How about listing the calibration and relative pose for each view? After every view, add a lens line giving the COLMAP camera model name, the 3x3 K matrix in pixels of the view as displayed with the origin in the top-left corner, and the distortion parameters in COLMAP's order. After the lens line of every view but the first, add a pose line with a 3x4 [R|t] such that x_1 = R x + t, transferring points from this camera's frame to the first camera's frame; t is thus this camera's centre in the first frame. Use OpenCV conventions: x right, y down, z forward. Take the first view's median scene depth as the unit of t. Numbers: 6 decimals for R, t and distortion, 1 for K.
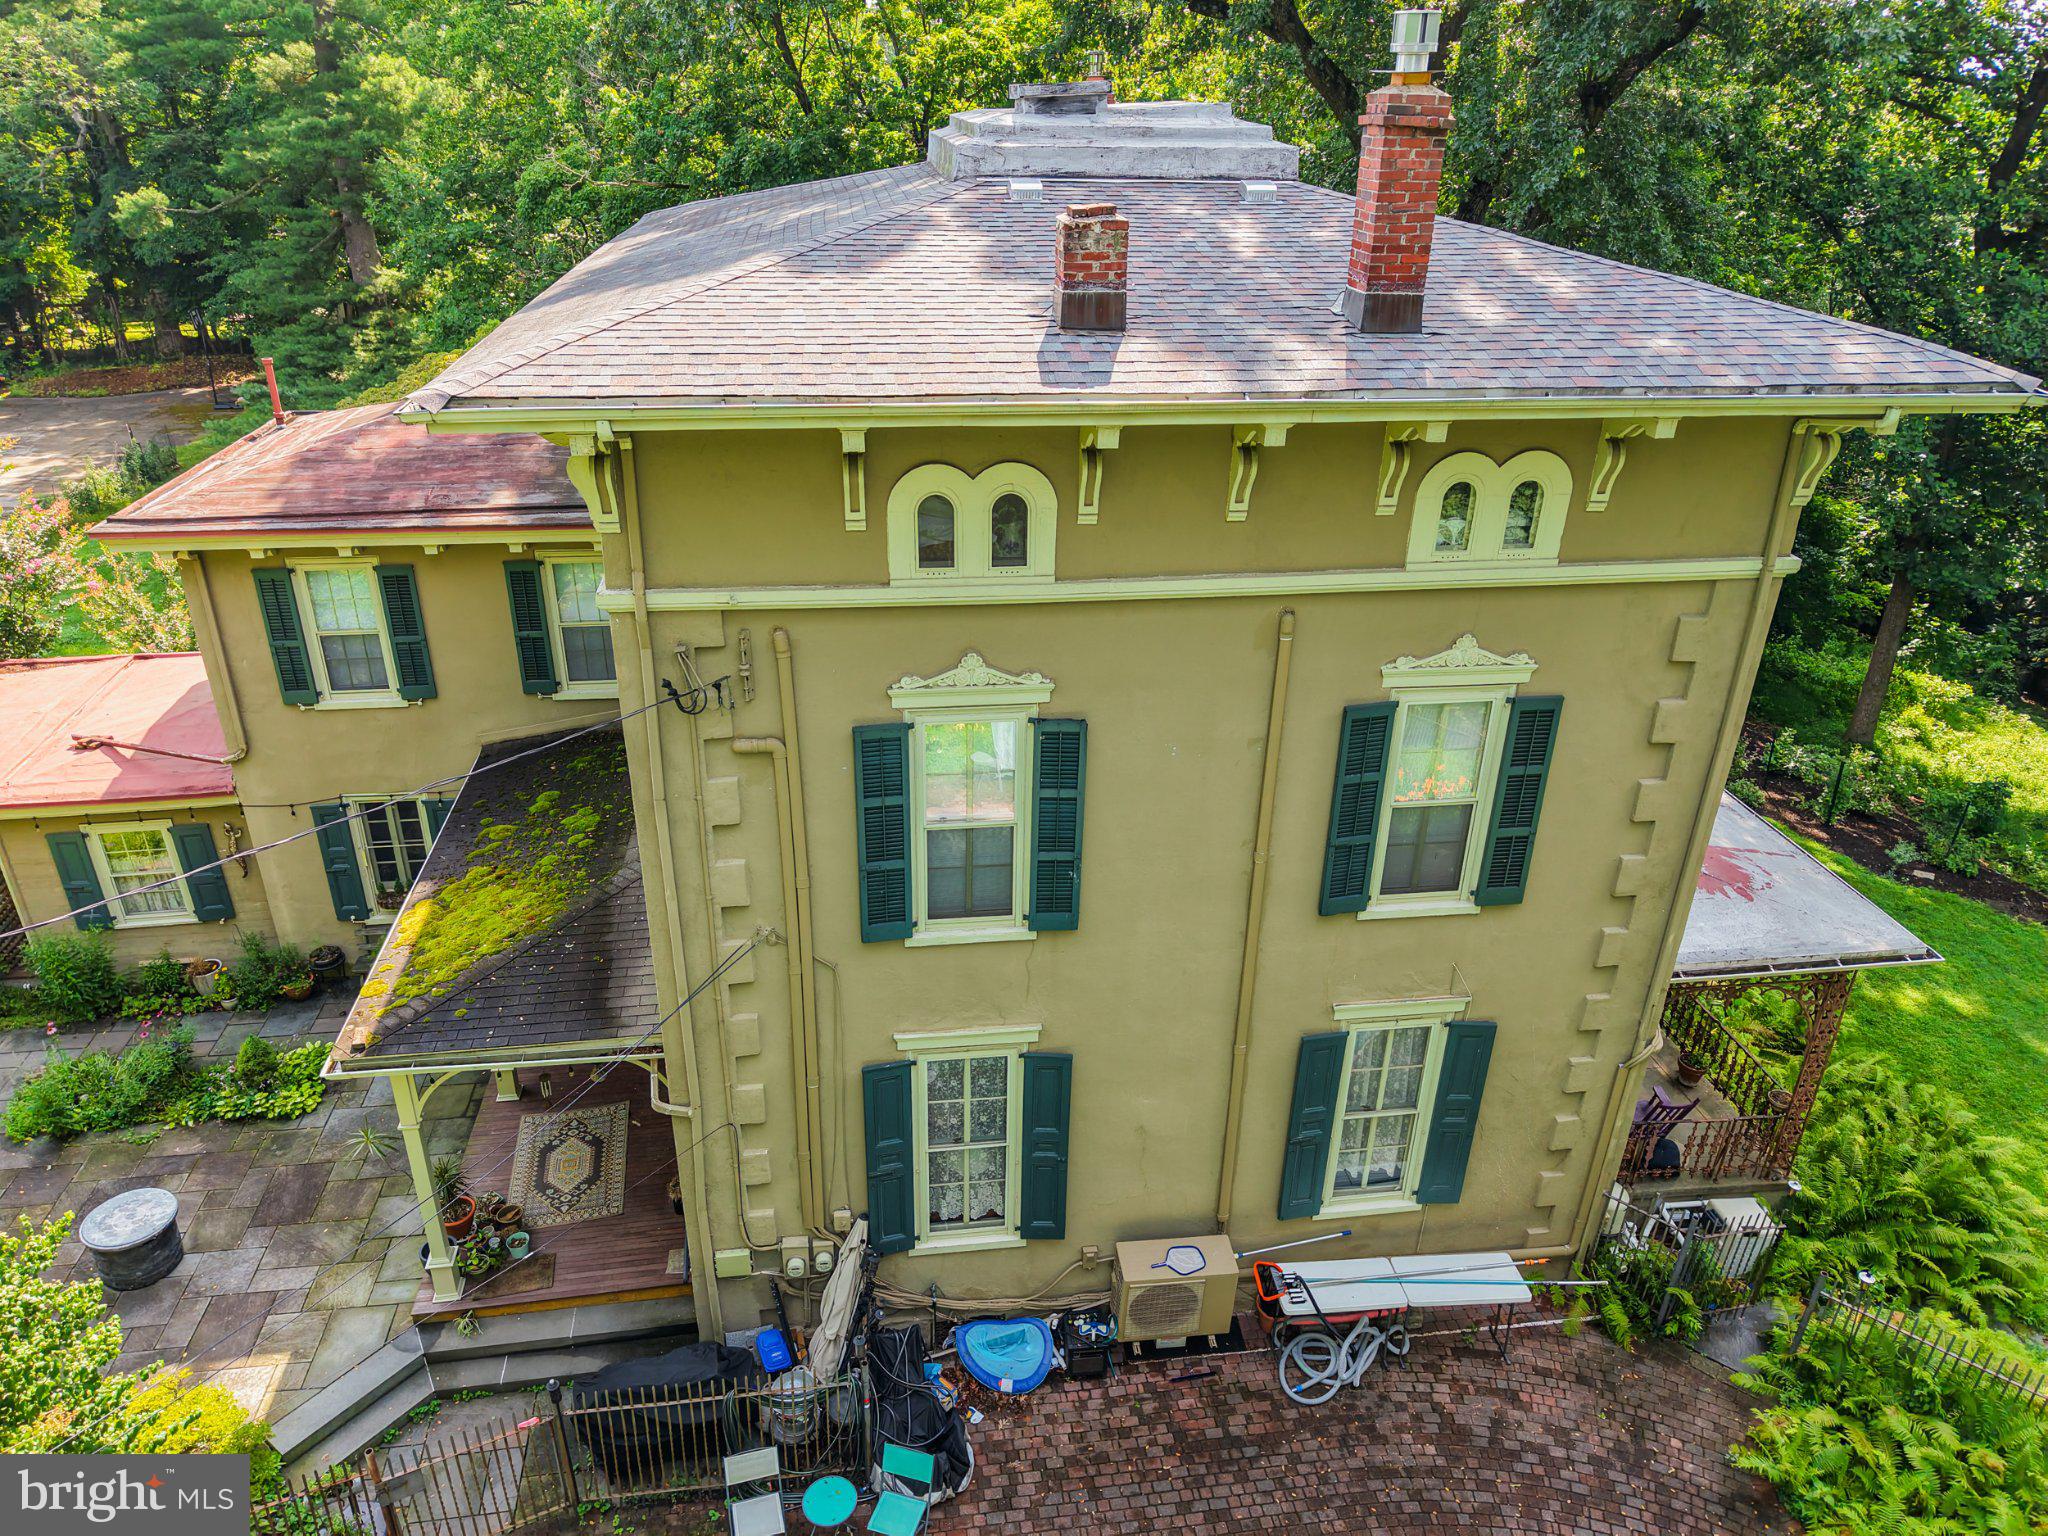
lens RADIAL K [[1371.5, 0, 1027.4], [0, 1371.5, 753.4], [0, 0, 1]] dist [0.027057, -0.025872]
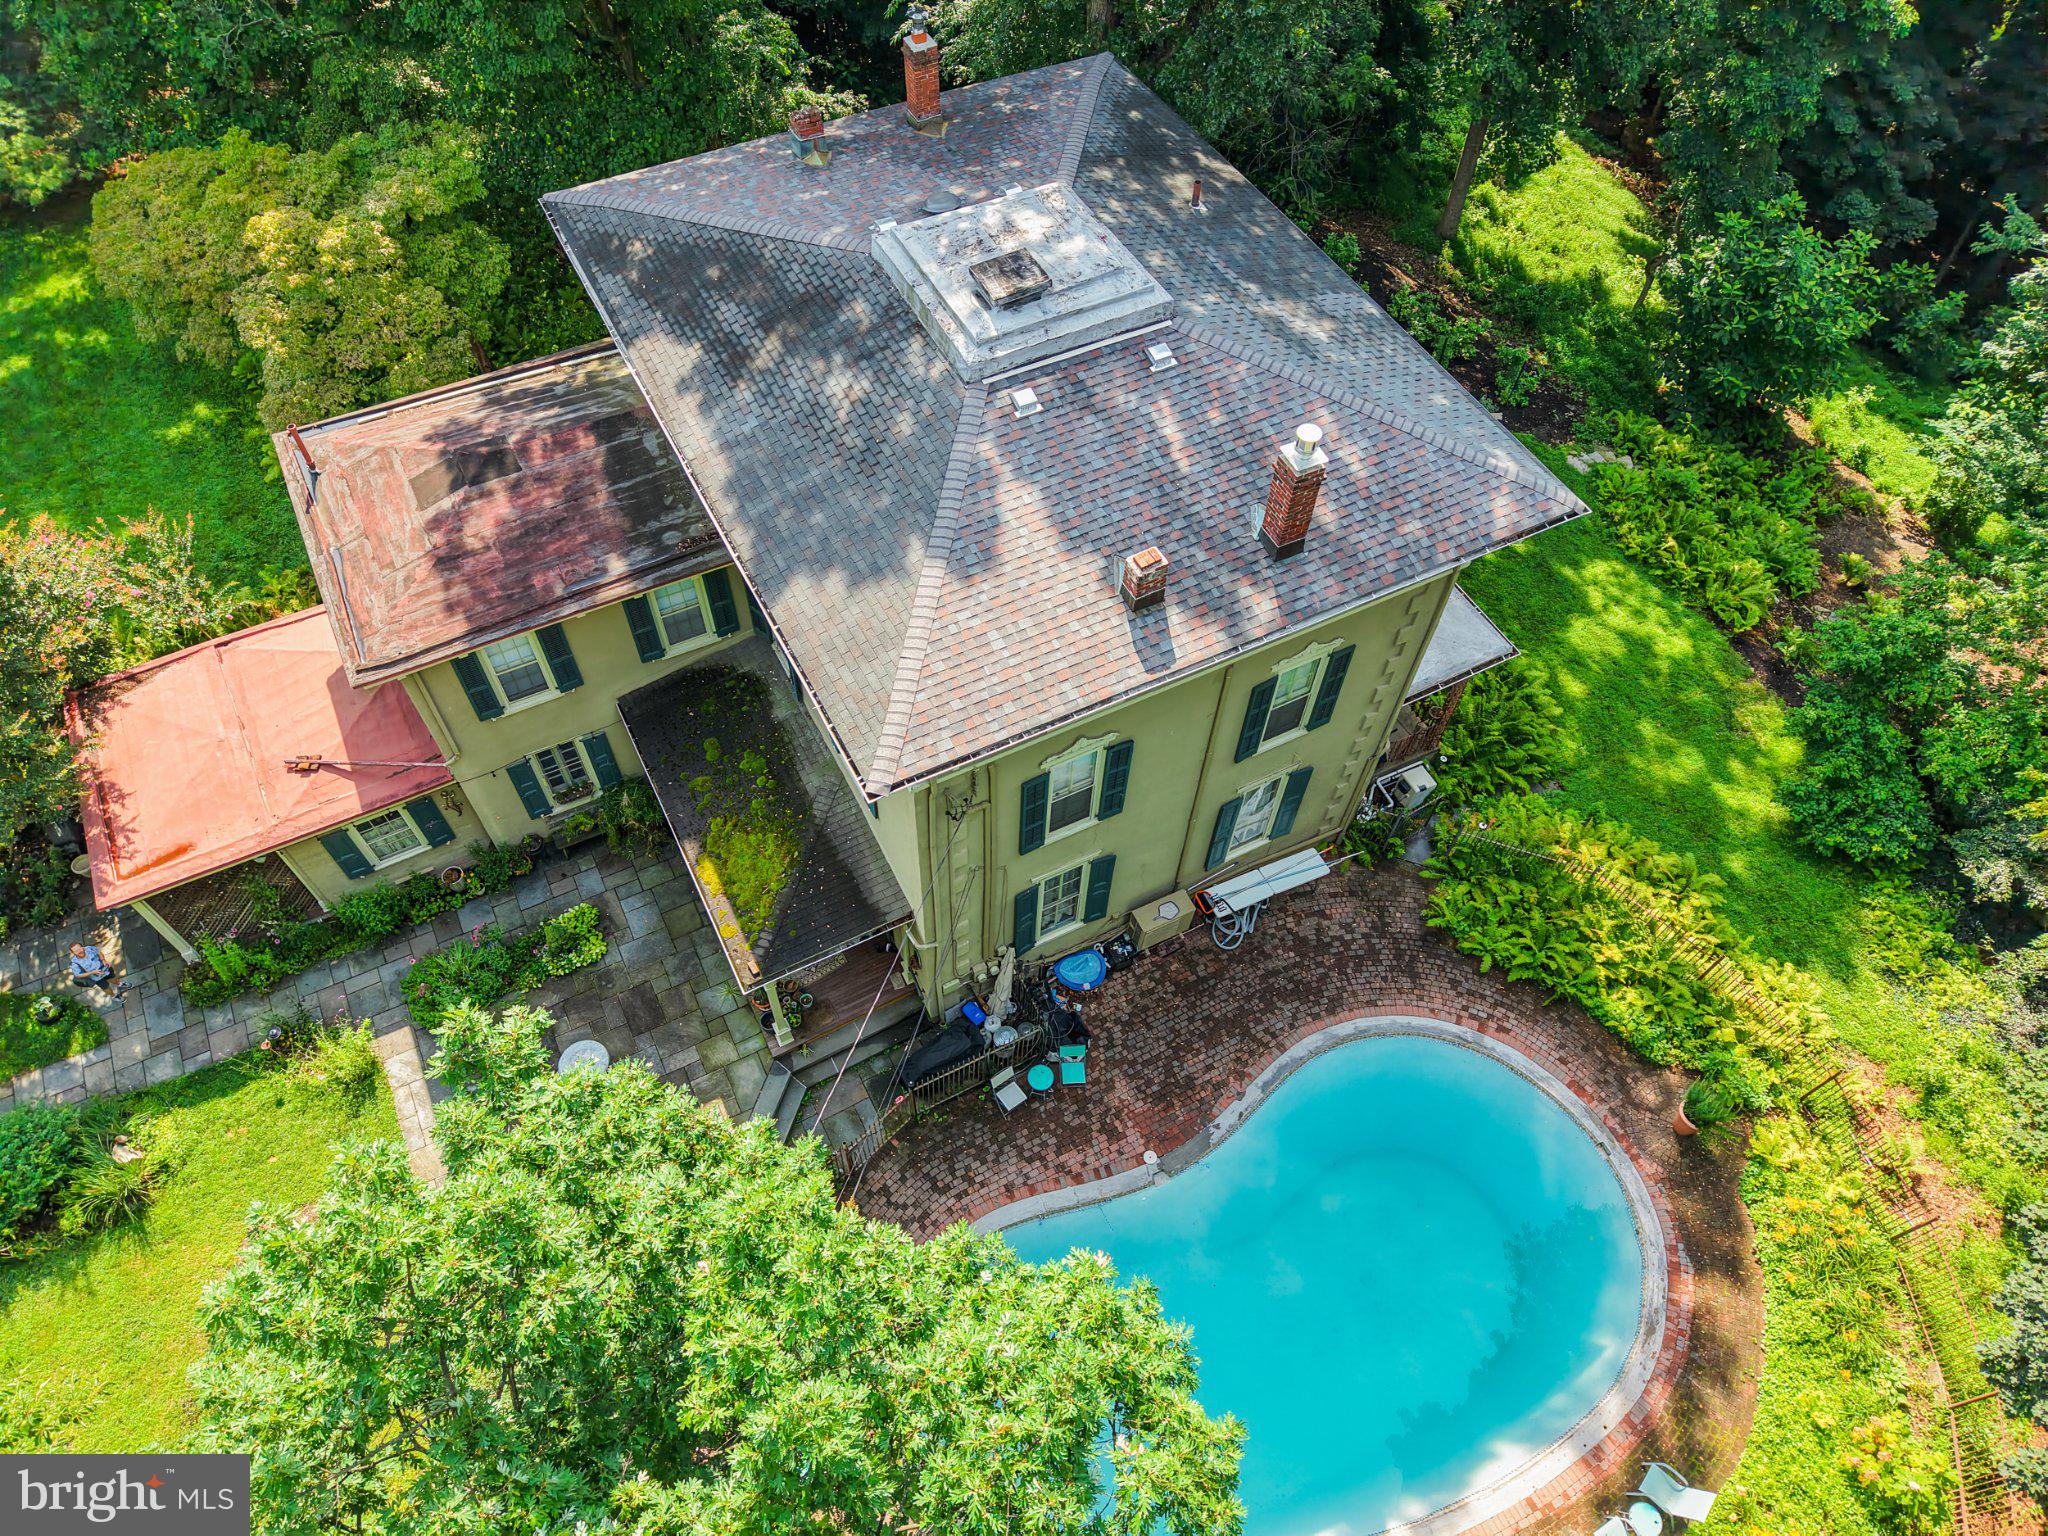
lens RADIAL K [[1371.5, 0, 1030.6], [0, 1371.5, 757.7], [0, 0, 1]] dist [0.027057, -0.025872]
pose [[0.941922, -0.270303, 0.199296, -0.391561], [0.137005, 0.851098, 0.506816, -0.811938], [-0.306614, -0.450077, 0.838701, -0.447271]]
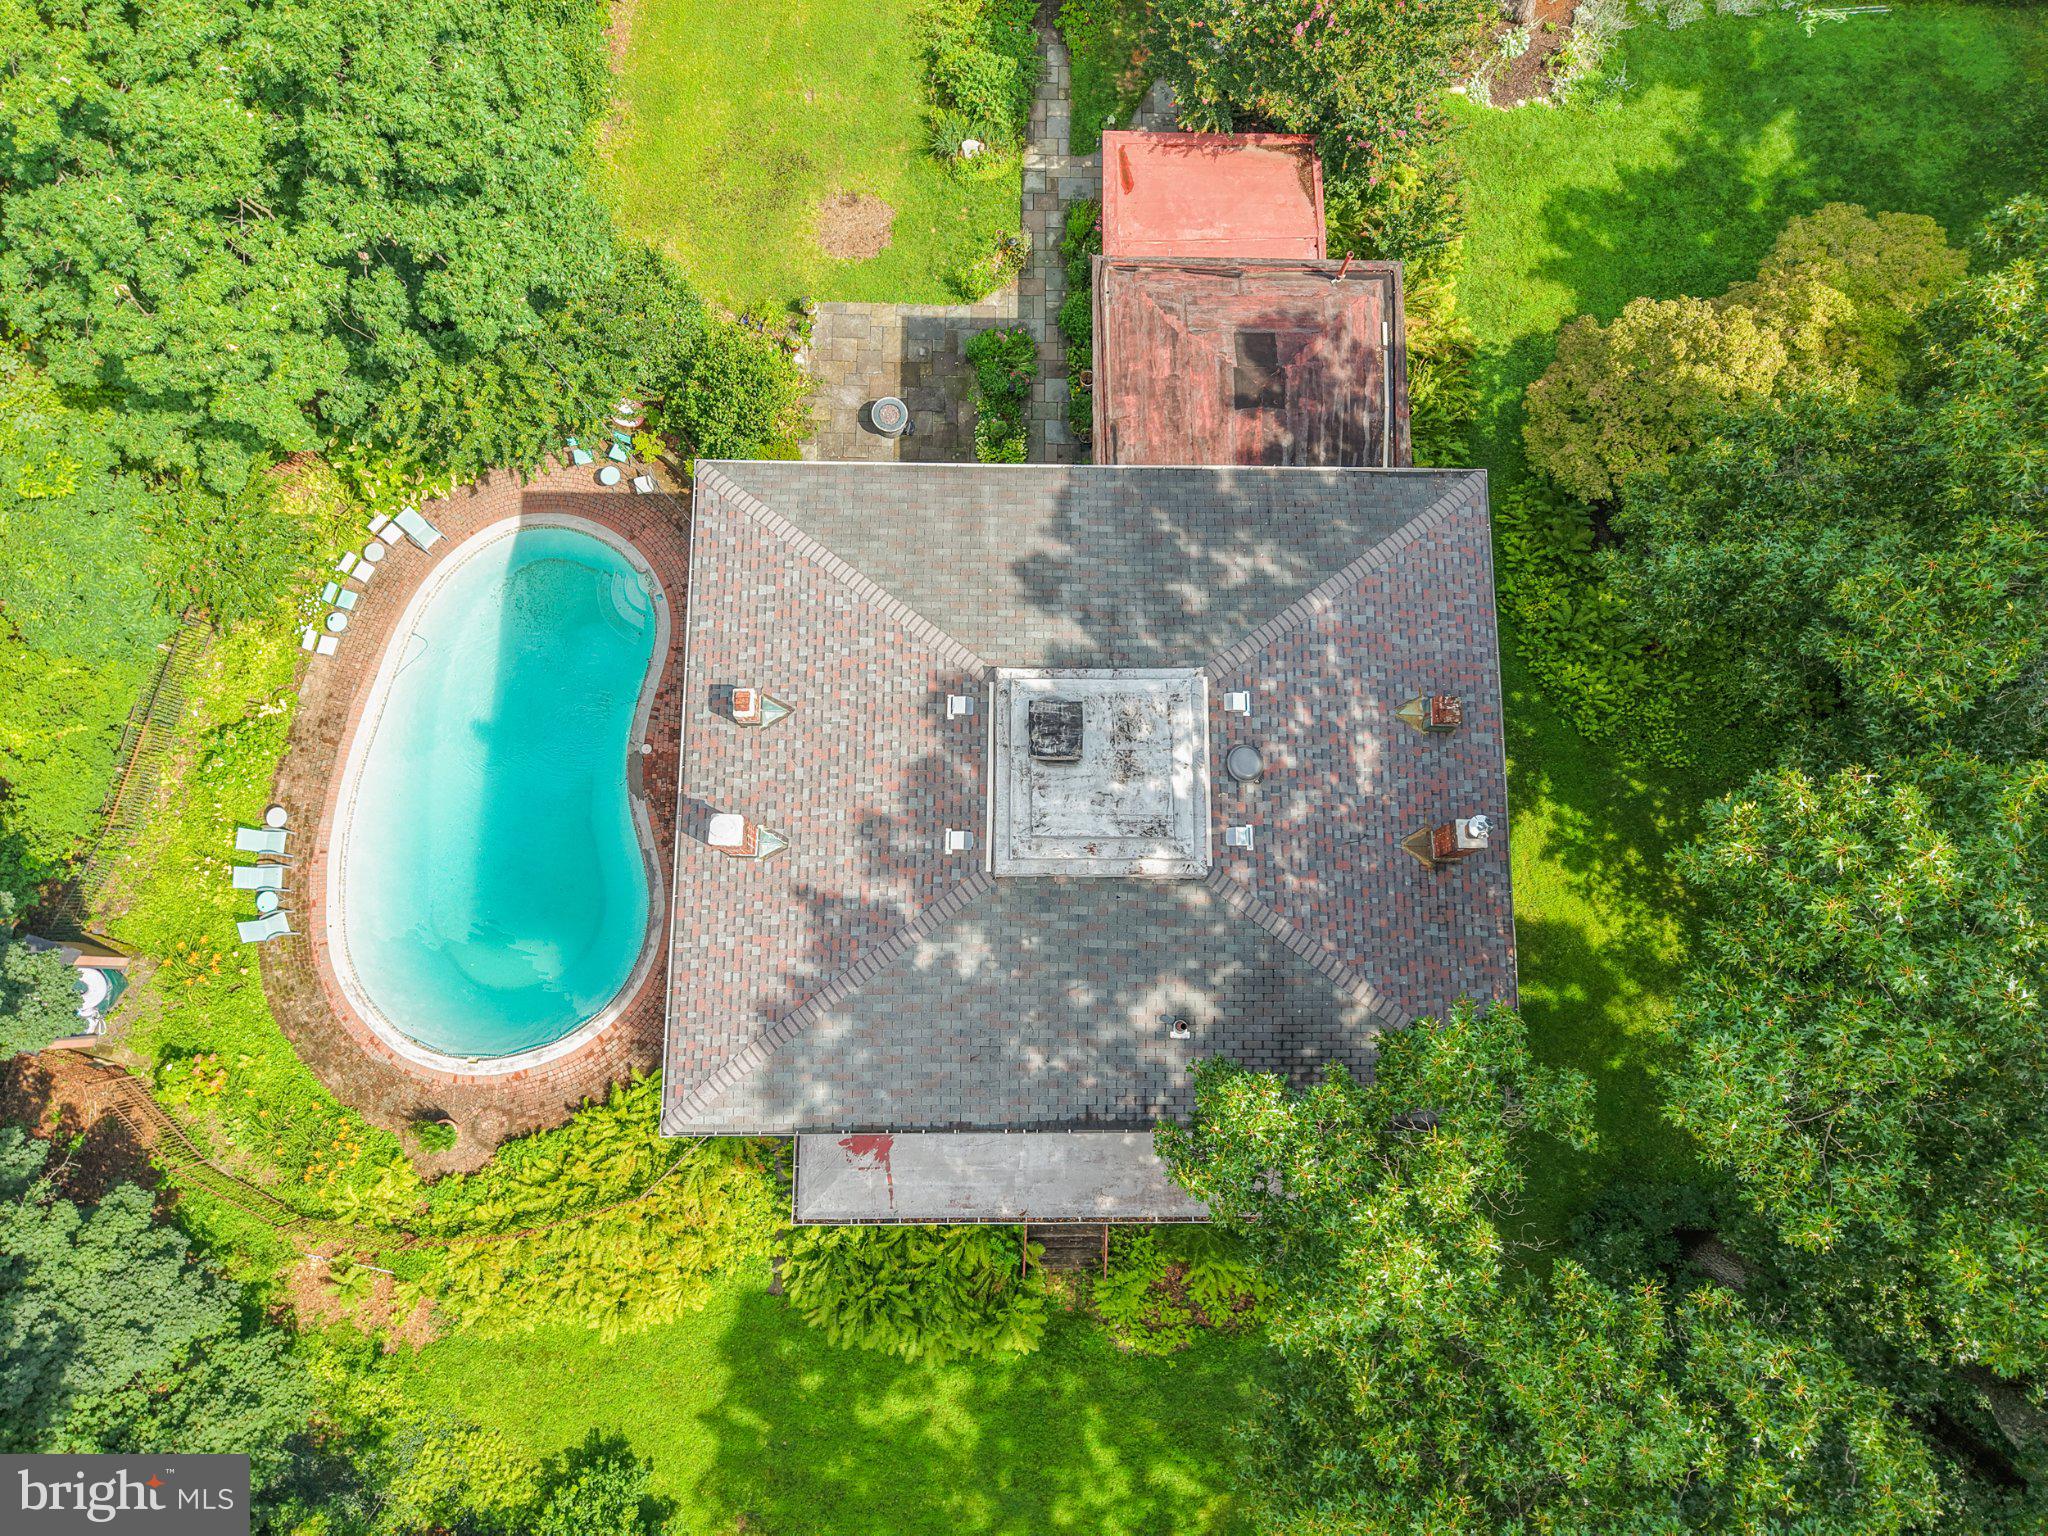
lens RADIAL K [[1371.5, 0, 1013.3], [0, 1371.5, 774.3], [0, 0, 1]] dist [0.027057, -0.025872]
pose [[-0.142070, 0.972514, -0.184478, 0.381505], [-0.459801, 0.100205, 0.882350, -1.893386], [0.876584, 0.210179, 0.432927, 0.309034]]
